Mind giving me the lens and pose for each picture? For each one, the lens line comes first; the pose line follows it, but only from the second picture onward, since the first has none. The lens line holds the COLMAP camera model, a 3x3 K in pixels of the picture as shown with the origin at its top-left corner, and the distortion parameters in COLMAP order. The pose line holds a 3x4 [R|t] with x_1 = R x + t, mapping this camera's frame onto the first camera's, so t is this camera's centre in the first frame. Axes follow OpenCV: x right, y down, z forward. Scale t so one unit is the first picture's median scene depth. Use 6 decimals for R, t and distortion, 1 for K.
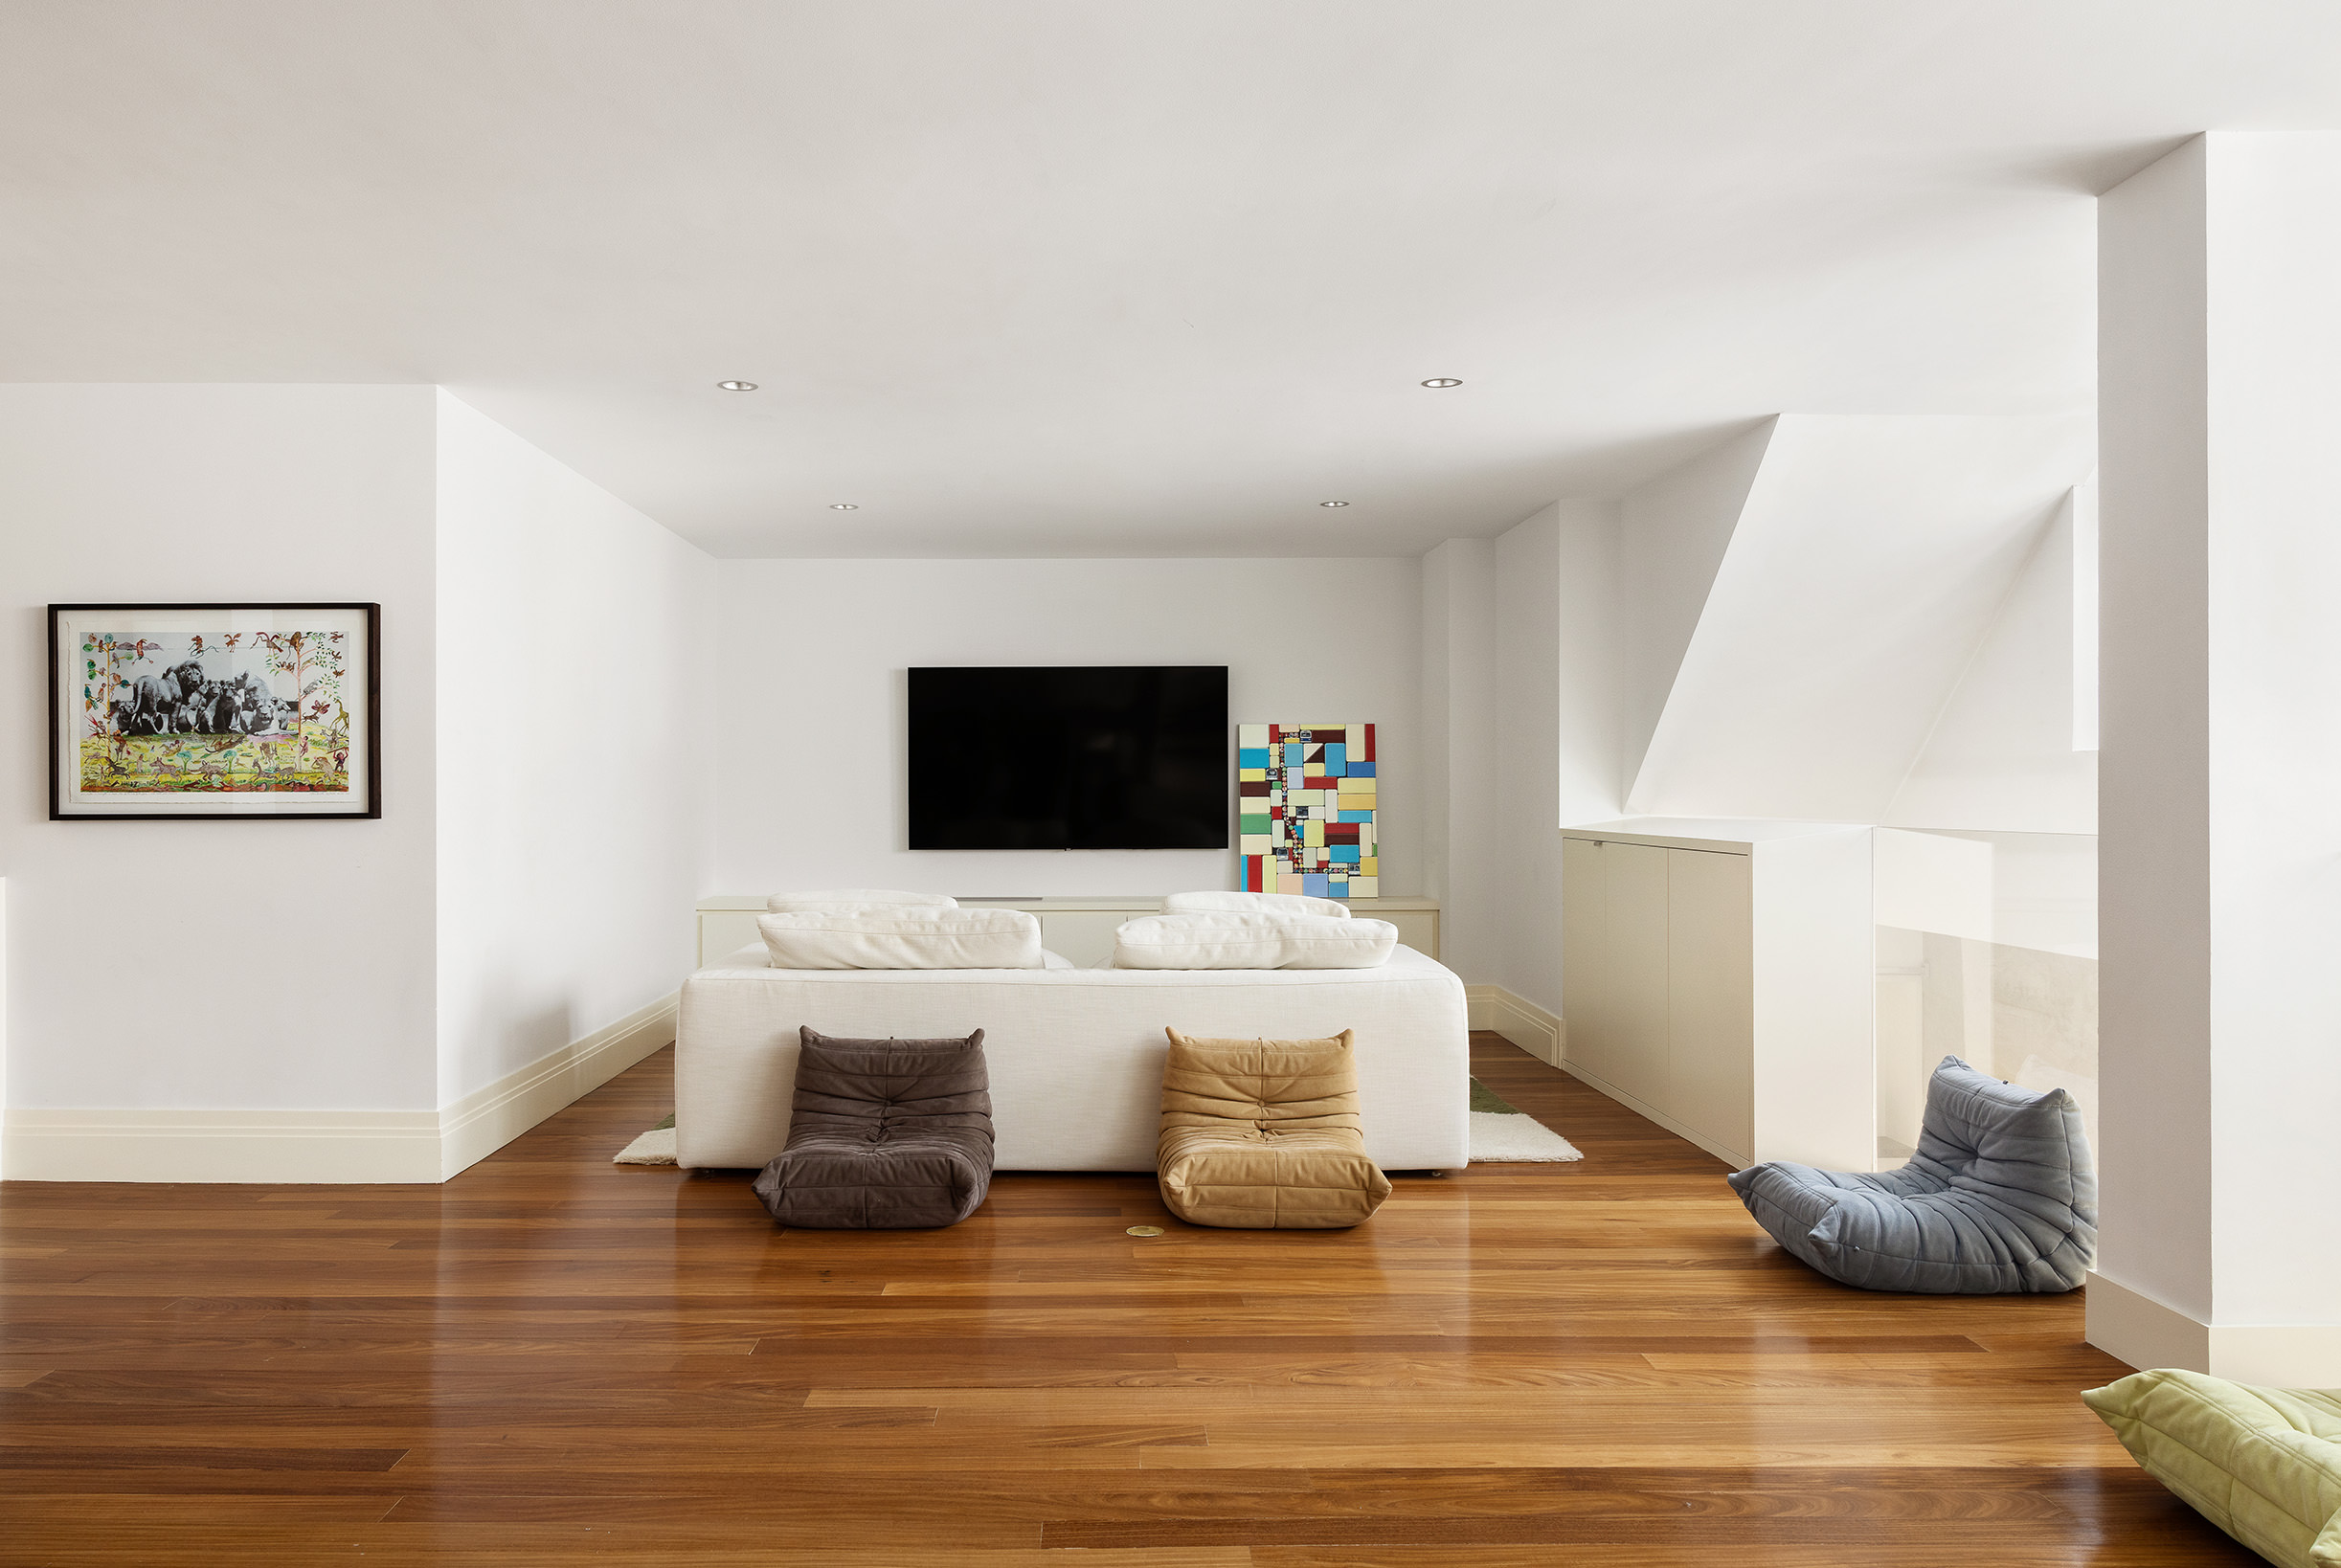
lens RADIAL K [[1662.8, 0, 1170.5], [0, 1662.8, 784.0], [0, 0, 1]] dist [-0.002446, -0.000573]
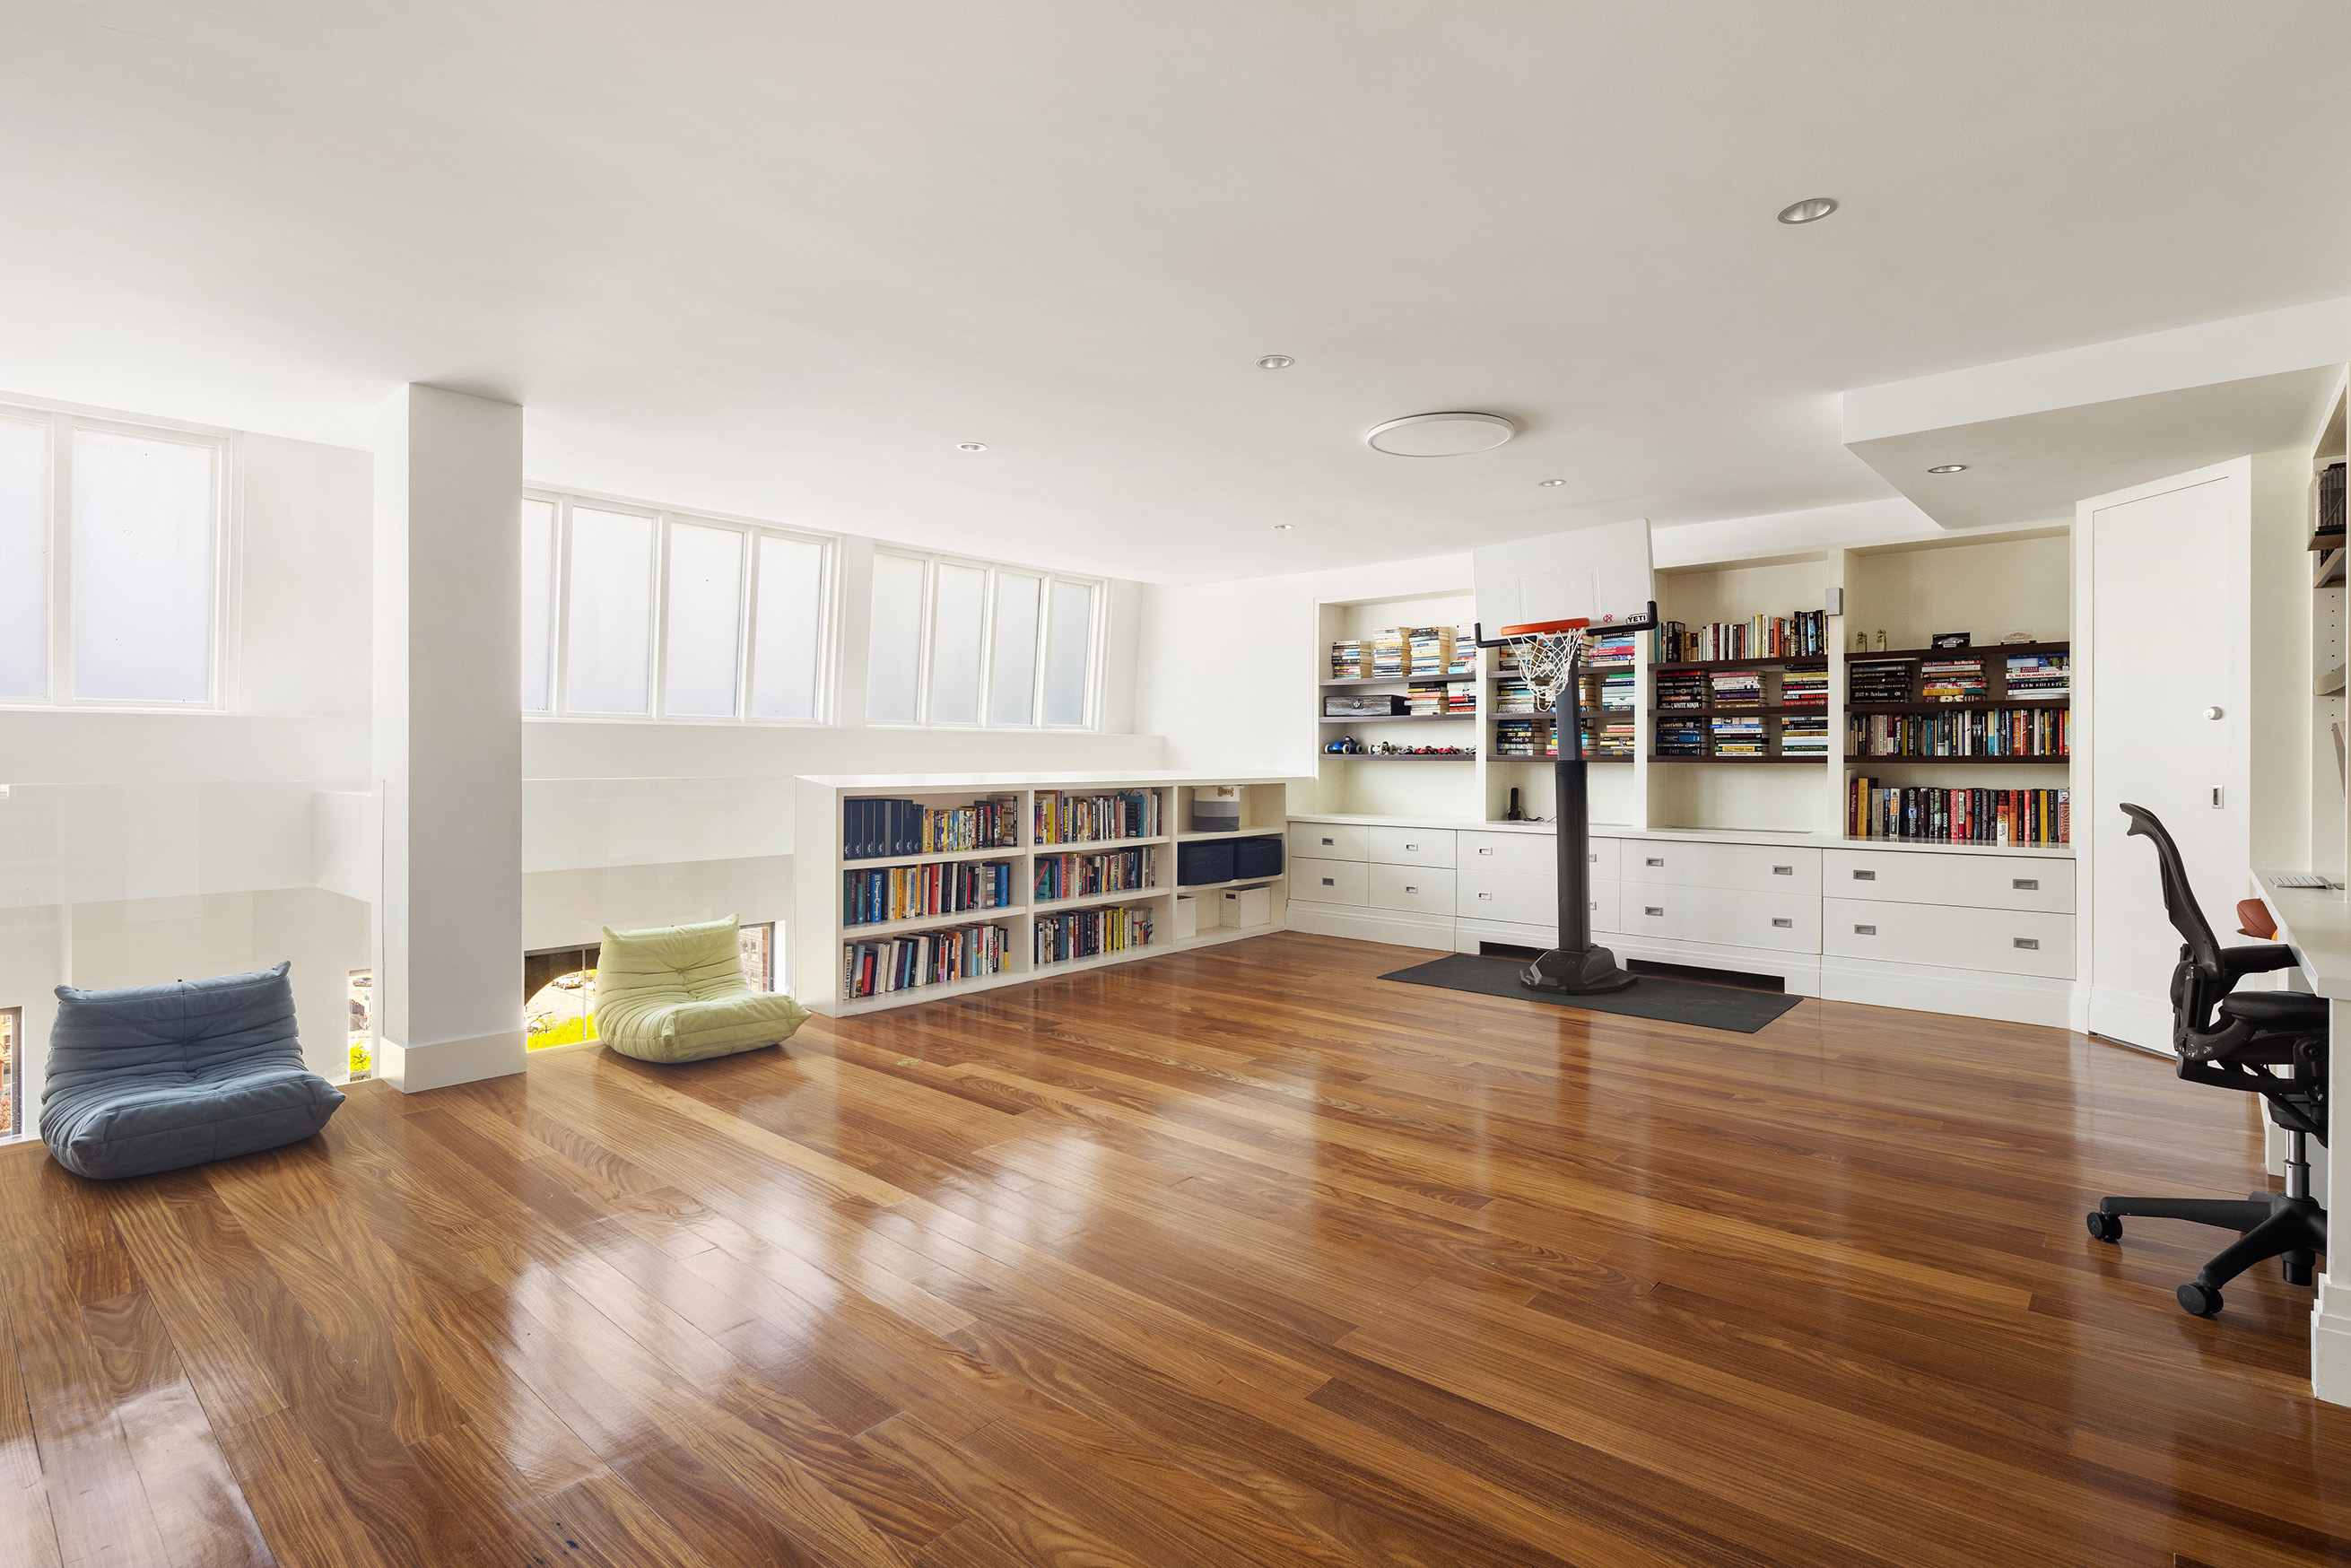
lens RADIAL K [[1101.0, 0, 1175.5], [0, 1101.0, 784.0], [0, 0, 1]] dist [-0.002402, -0.000500]
pose [[-0.719701, -0.011747, 0.694184, -0.291658], [-0.002515, 0.999894, 0.014312, 0.009803], [-0.694279, 0.008555, -0.719655, 0.520035]]
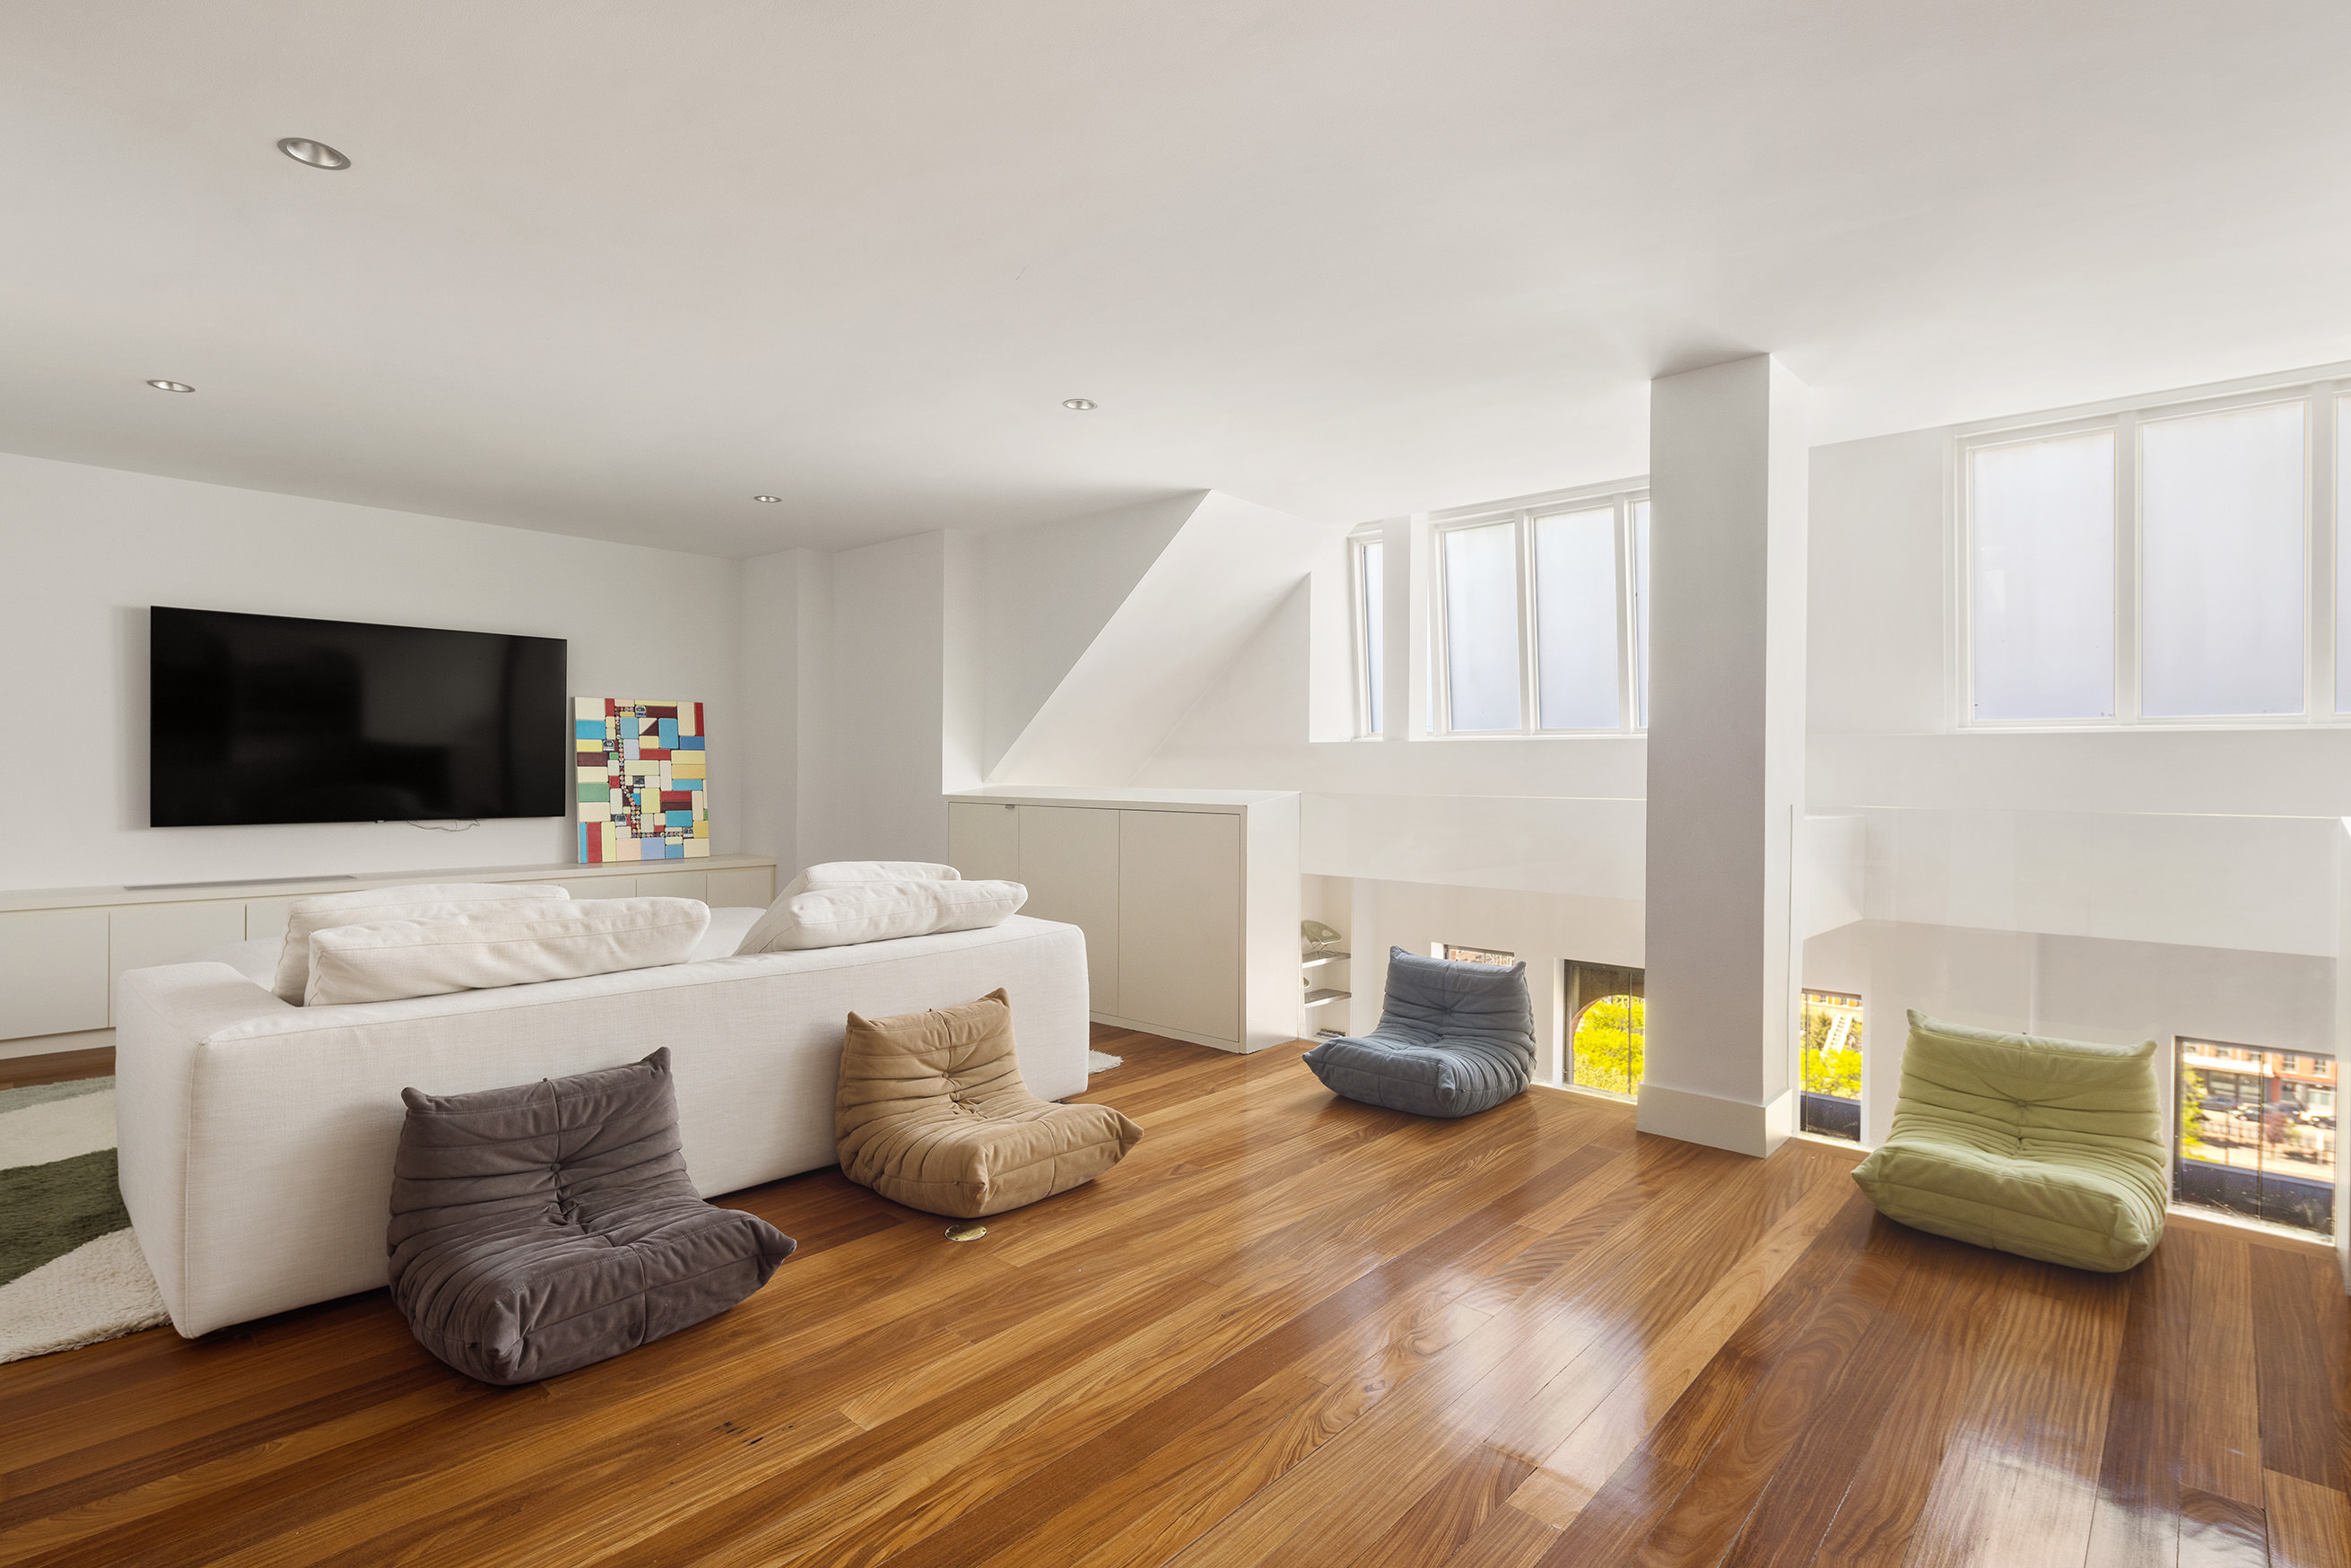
lens RADIAL K [[1101.0, 0, 1175.5], [0, 1101.0, 784.0], [0, 0, 1]] dist [-0.002402, -0.000500]
pose [[0.691557, -0.001648, 0.722320, -0.197427], [-0.013661, 0.999789, 0.015359, 0.003047], [-0.722193, -0.020489, 0.691388, 0.255074]]
